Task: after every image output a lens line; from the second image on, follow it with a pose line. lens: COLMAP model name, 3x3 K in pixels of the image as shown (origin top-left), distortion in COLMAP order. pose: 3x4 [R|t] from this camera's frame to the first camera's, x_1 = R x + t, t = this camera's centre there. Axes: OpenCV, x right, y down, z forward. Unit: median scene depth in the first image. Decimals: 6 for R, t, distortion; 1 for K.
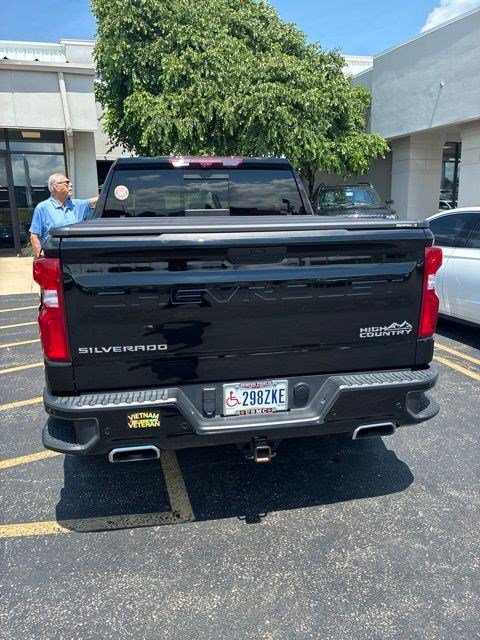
lens RADIAL K [[484.3, 0, 241.4], [0, 484.3, 317.2], [0, 0, 1]] dist [0.053297, -0.080315]
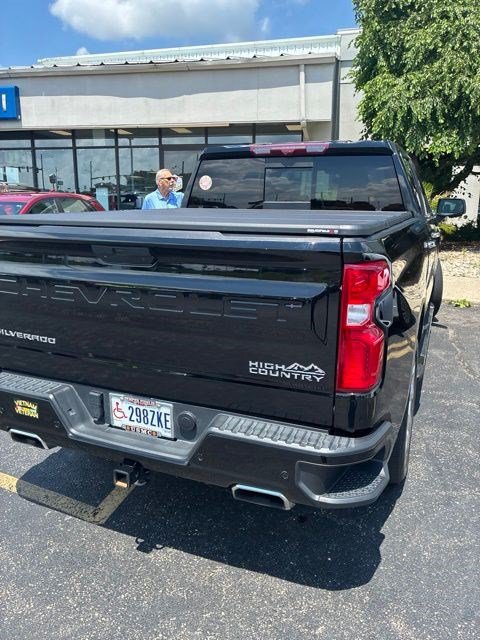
lens RADIAL K [[484.3, 0, 241.5], [0, 484.3, 316.2], [0, 0, 1]] dist [0.053297, -0.080315]
pose [[0.841498, 0.146473, -0.520026, 0.554431], [-0.136880, 0.988943, 0.057053, -0.079847], [0.522633, 0.023171, 0.852243, 0.298909]]
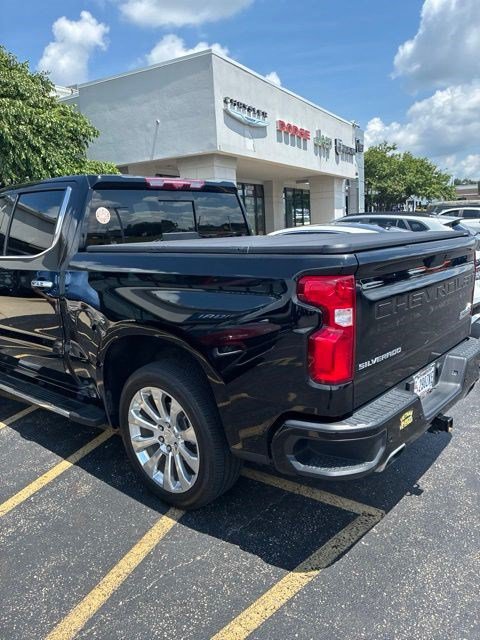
lens RADIAL K [[484.3, 0, 246.0], [0, 484.3, 321.1], [0, 0, 1]] dist [0.053297, -0.080315]
pose [[0.769275, -0.139889, 0.623416, -0.909383], [0.169465, 0.985463, 0.012015, -0.060802], [-0.616034, 0.096405, 0.781798, 0.294448]]
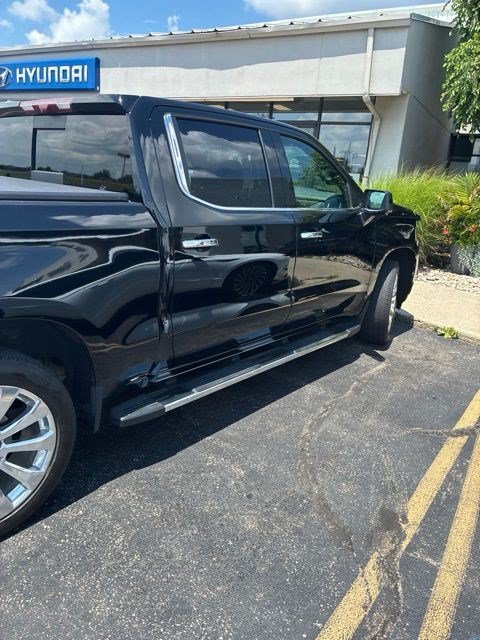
lens RADIAL K [[484.3, 0, 230.5], [0, 484.3, 314.7], [0, 0, 1]] dist [0.053297, -0.080315]
pose [[0.619287, 0.273686, -0.735921, 1.069425], [-0.250549, 0.957164, 0.145126, -0.295949], [0.744116, 0.094510, 0.661331, 1.143641]]
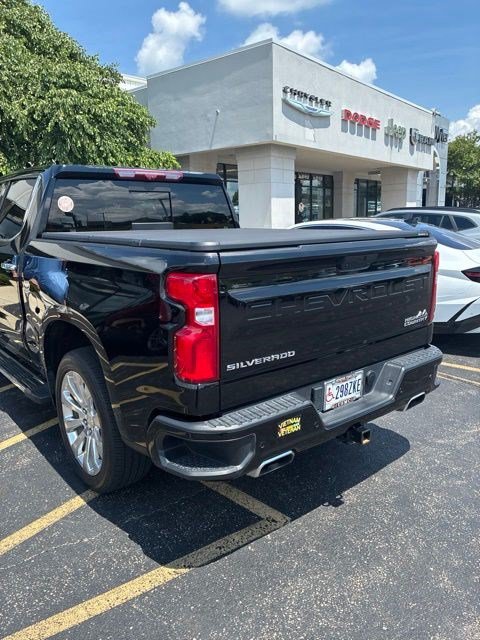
lens RADIAL K [[484.3, 0, 243.5], [0, 484.3, 318.6], [0, 0, 1]] dist [0.053297, -0.080315]
pose [[0.867291, -0.096080, 0.488441, -0.626119], [0.107894, 0.994154, 0.003978, -0.023923], [-0.485968, 0.049249, 0.872588, 0.115500]]
